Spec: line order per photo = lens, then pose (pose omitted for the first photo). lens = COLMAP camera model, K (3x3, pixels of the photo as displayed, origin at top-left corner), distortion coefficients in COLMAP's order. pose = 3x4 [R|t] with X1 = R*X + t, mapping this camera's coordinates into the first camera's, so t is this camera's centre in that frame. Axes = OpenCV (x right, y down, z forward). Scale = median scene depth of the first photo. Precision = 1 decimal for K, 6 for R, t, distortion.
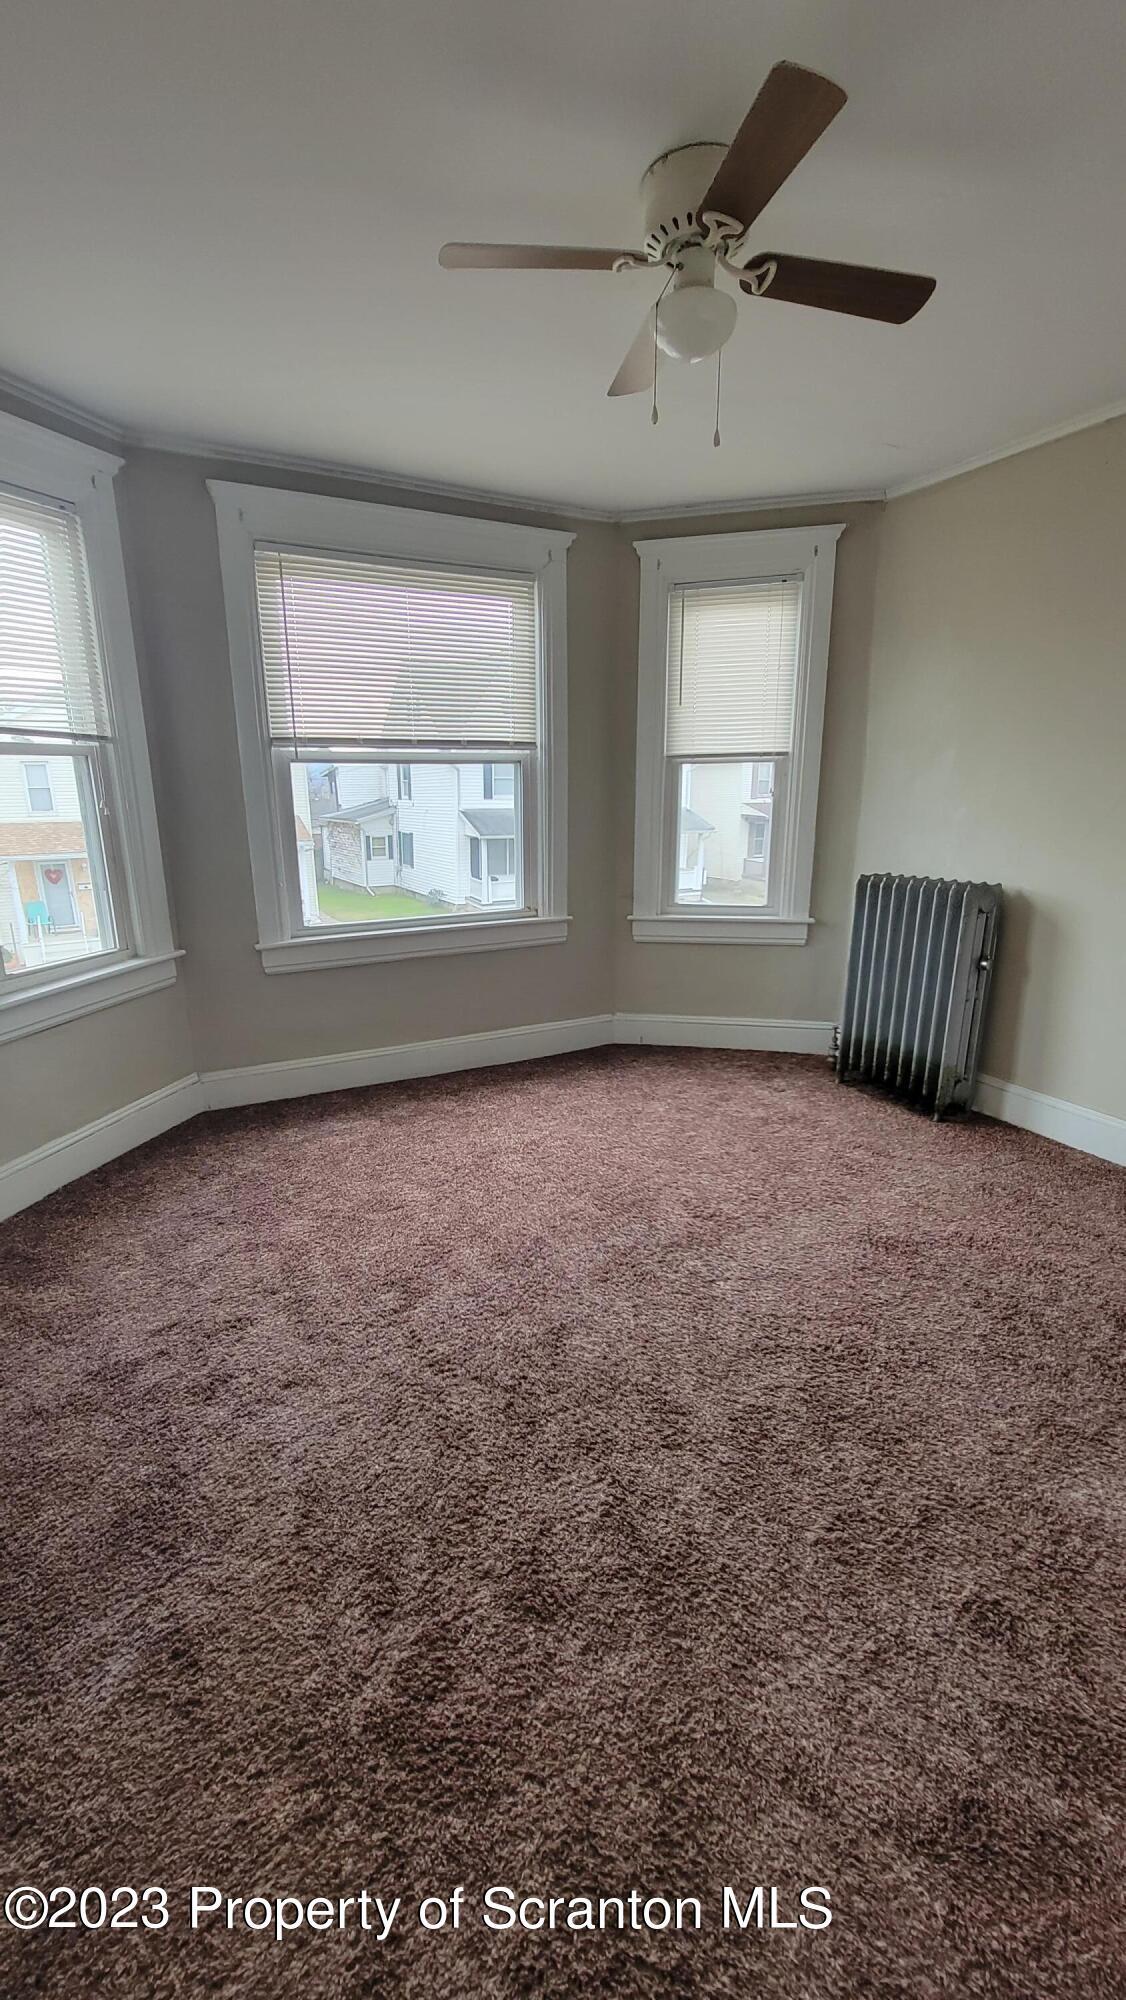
lens RADIAL K [[817.6, 0, 543.9], [0, 817.6, 1005.5], [0, 0, 1]] dist [-0.003683, -0.000414]
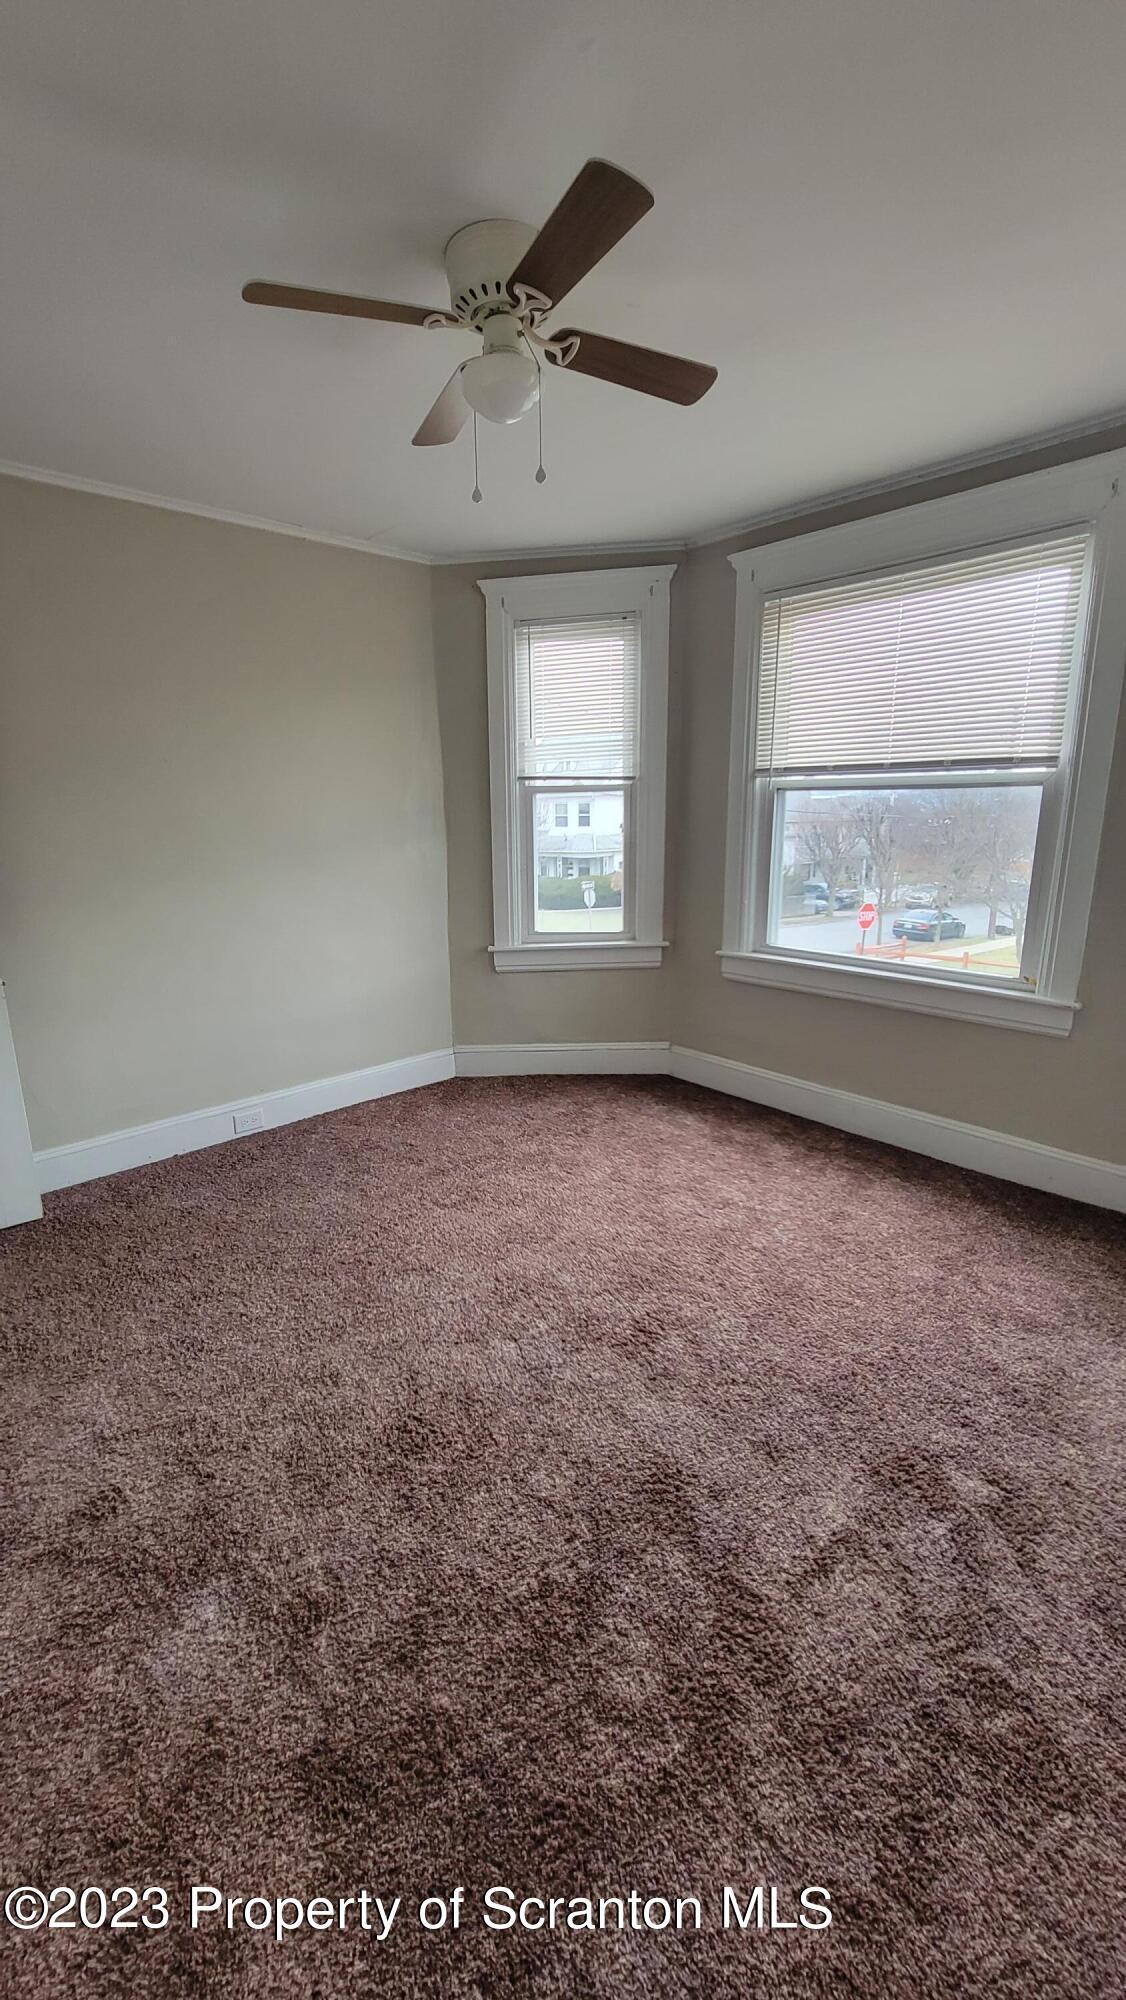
lens RADIAL K [[817.6, 0, 543.9], [0, 817.6, 1005.5], [0, 0, 1]] dist [-0.003683, -0.000414]
pose [[0.247504, 0.236851, -0.939491, 0.727062], [-0.241546, 0.954128, 0.176907, -0.154374], [0.938295, 0.183146, 0.293361, 0.479488]]
